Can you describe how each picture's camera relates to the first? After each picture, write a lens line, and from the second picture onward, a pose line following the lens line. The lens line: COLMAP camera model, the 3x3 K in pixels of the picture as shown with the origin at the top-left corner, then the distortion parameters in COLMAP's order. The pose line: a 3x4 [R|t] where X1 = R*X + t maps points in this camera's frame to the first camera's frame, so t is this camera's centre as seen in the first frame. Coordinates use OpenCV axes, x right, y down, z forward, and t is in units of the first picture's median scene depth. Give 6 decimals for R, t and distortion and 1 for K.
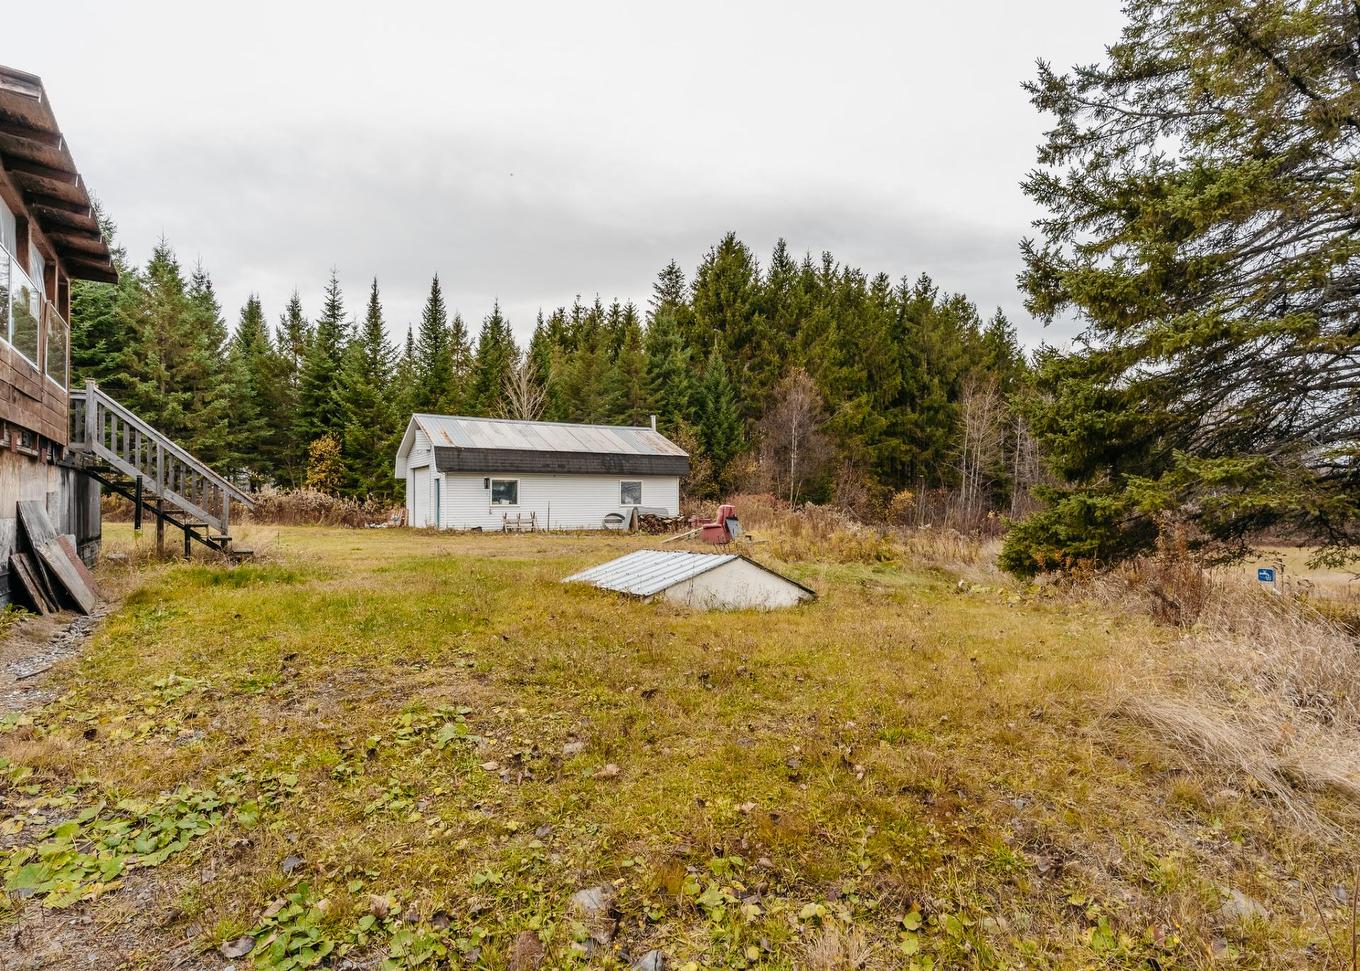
lens RADIAL K [[707.7, 0, 679.4], [0, 707.7, 490.8], [0, 0, 1]] dist [-0.001311, 0.000121]
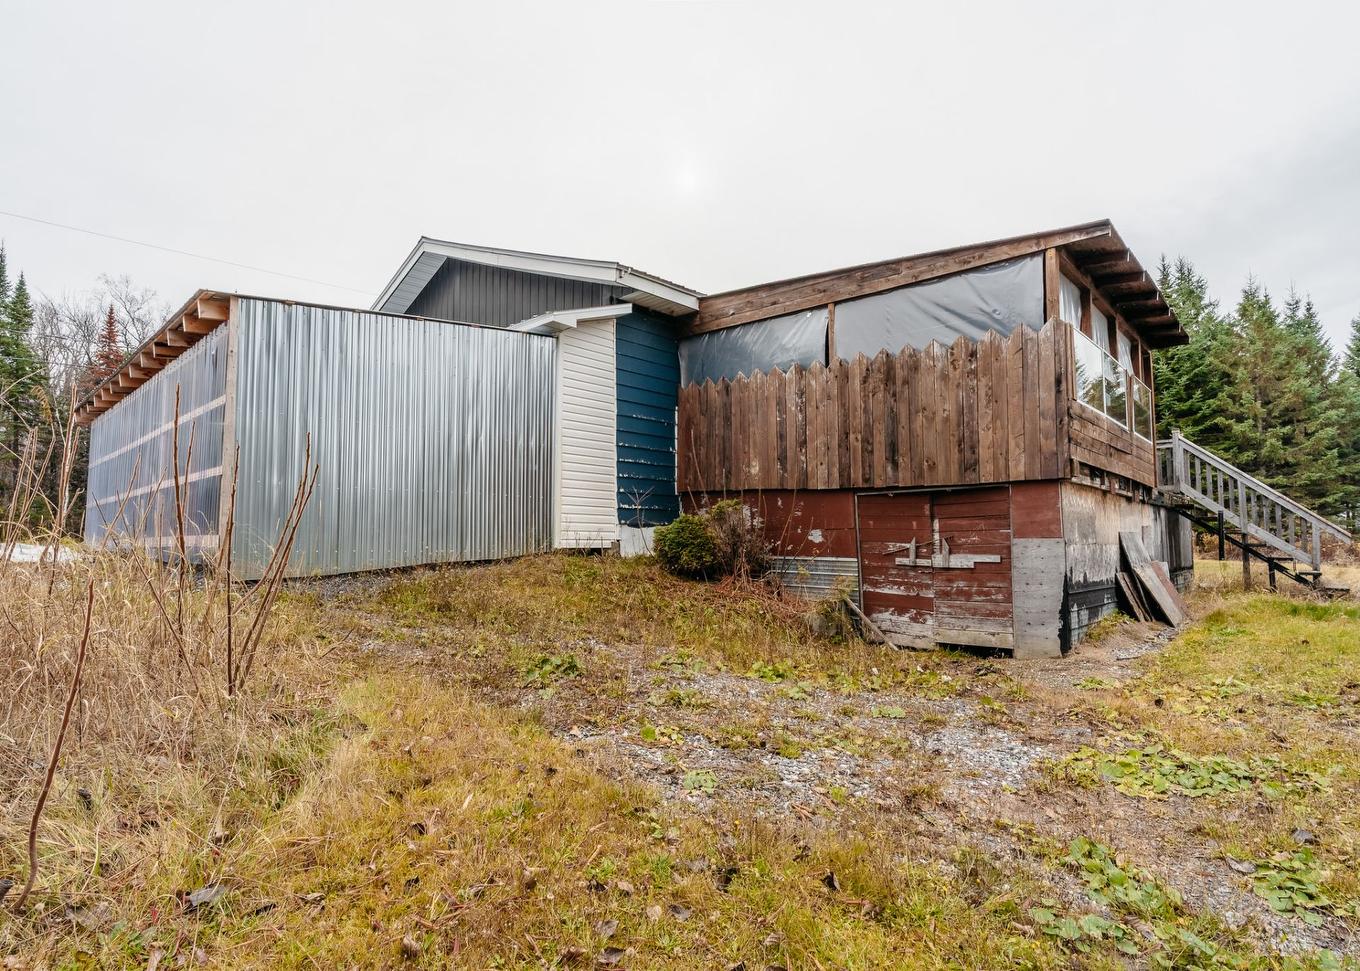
lens RADIAL K [[707.7, 0, 679.4], [0, 707.7, 490.8], [0, 0, 1]] dist [-0.001311, 0.000121]
pose [[0.236272, -0.067832, -0.969316, 0.103351], [0.009858, 0.997676, -0.067413, 0.013994], [0.971637, 0.006372, 0.236392, -0.070372]]
